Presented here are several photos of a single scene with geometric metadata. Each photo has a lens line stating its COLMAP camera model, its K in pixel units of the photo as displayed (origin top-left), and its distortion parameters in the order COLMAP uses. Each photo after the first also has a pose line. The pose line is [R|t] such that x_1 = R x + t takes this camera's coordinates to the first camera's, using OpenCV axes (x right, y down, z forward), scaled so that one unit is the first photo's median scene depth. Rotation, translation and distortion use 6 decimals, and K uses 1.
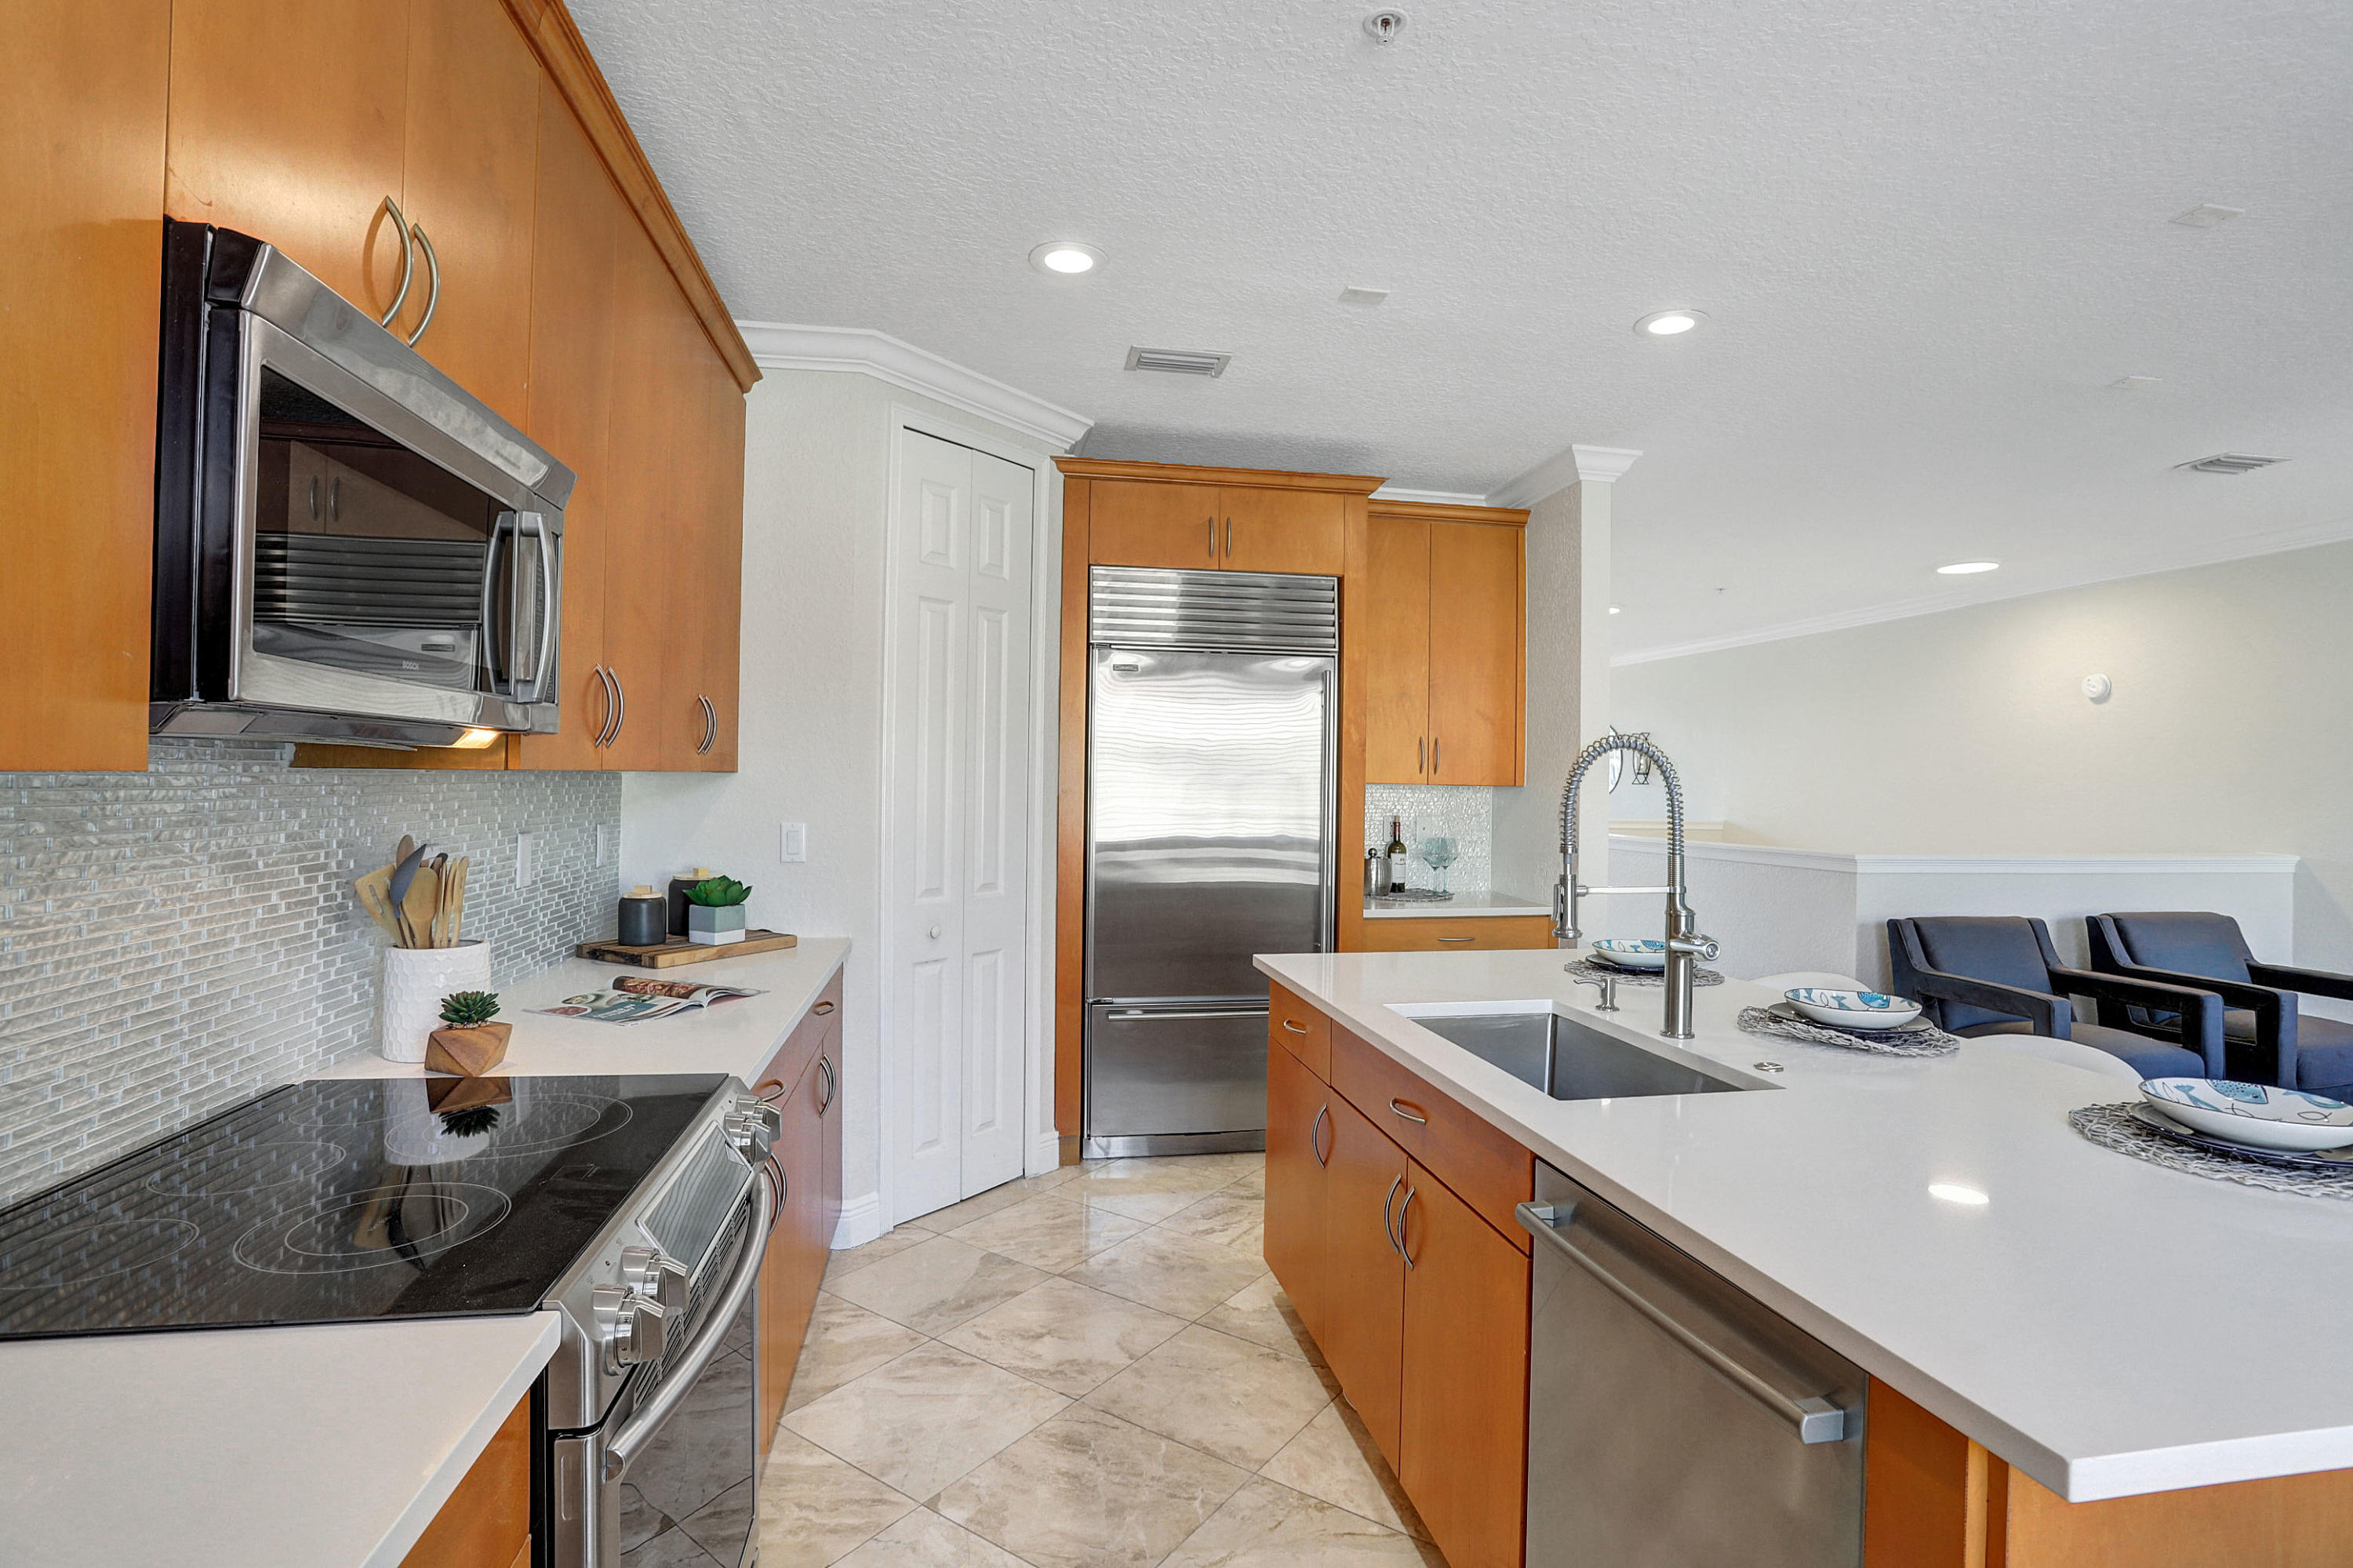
lens RADIAL K [[1149.7, 0, 1174.9], [0, 1149.7, 779.2], [0, 0, 1]] dist [-0.062747, 0.024912]
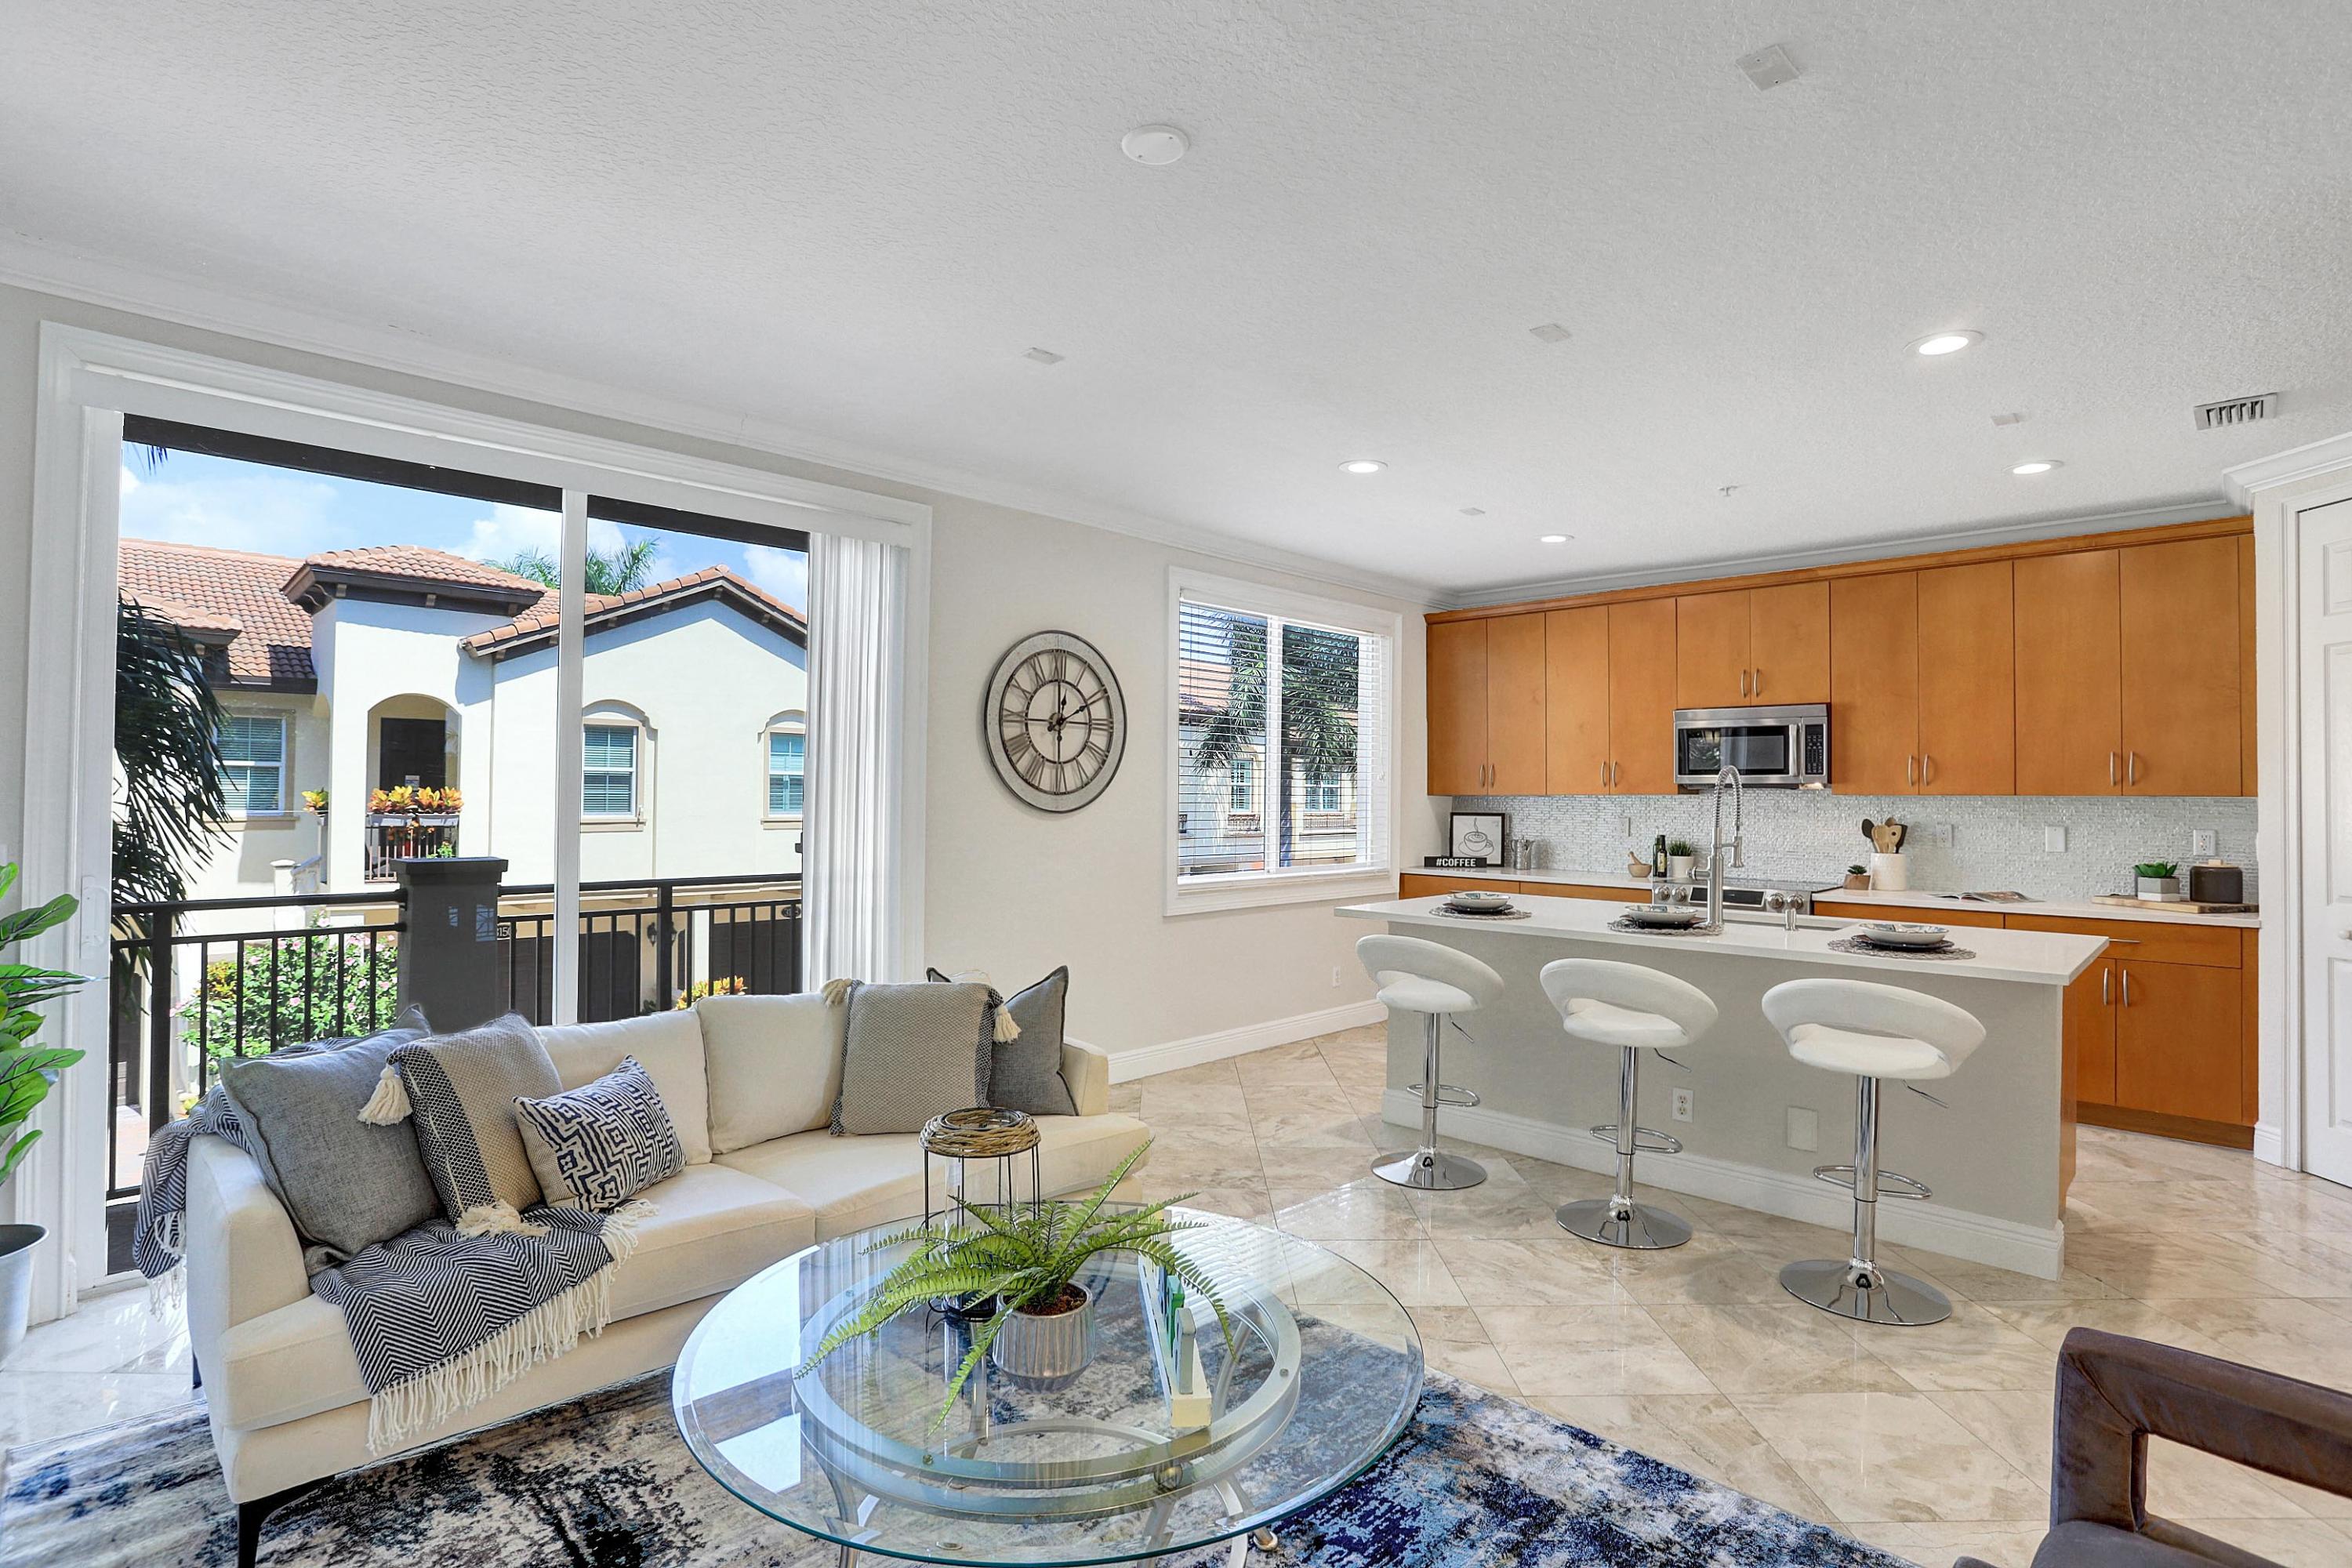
lens RADIAL K [[1149.1, 0, 1184.8], [0, 1149.1, 774.9], [0, 0, 1]] dist [-0.062747, 0.024912]
pose [[-0.815920, -0.029323, -0.577421, 1.208593], [-0.018296, 0.999522, -0.024906, 0.021690], [0.577876, -0.009757, -0.816066, 1.088523]]
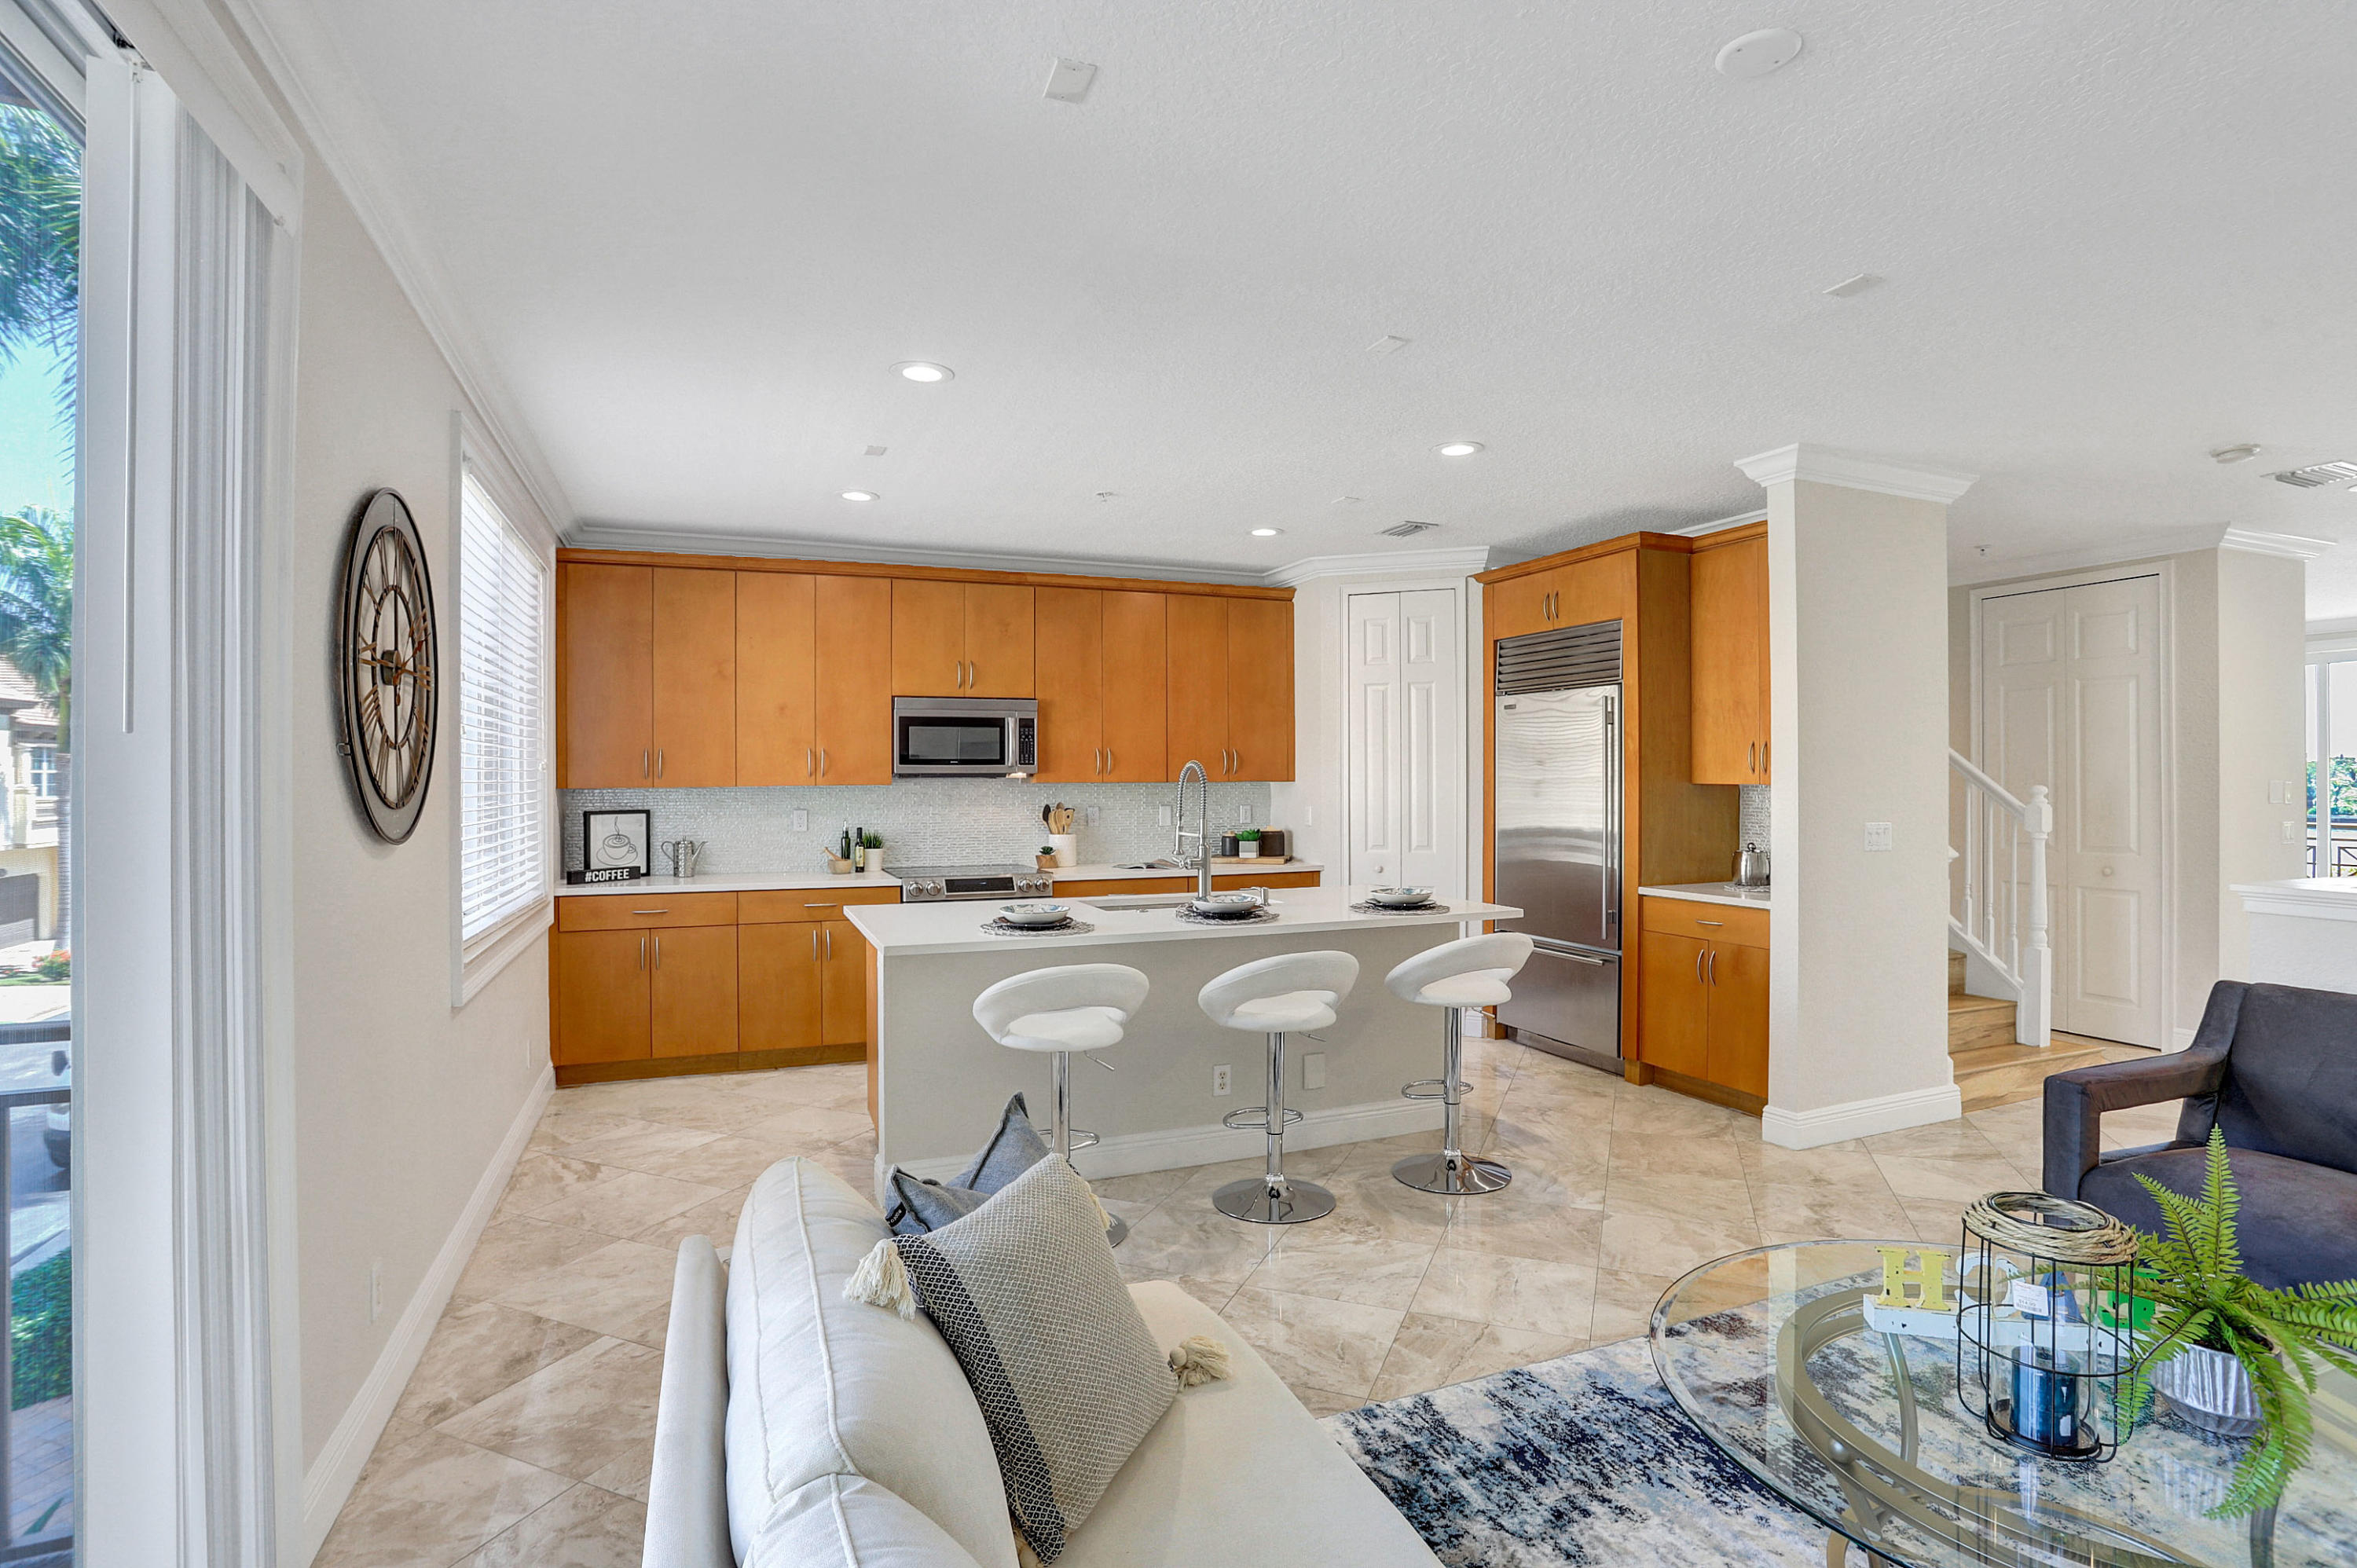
lens RADIAL K [[1151.5, 0, 1188.7], [0, 1151.5, 793.7], [0, 0, 1]] dist [-0.062747, 0.024912]
pose [[0.220608, 0.002961, -0.975358, 1.311185], [0.007065, 0.999964, 0.004633, 0.004737], [0.975337, -0.007913, 0.220579, 0.275656]]
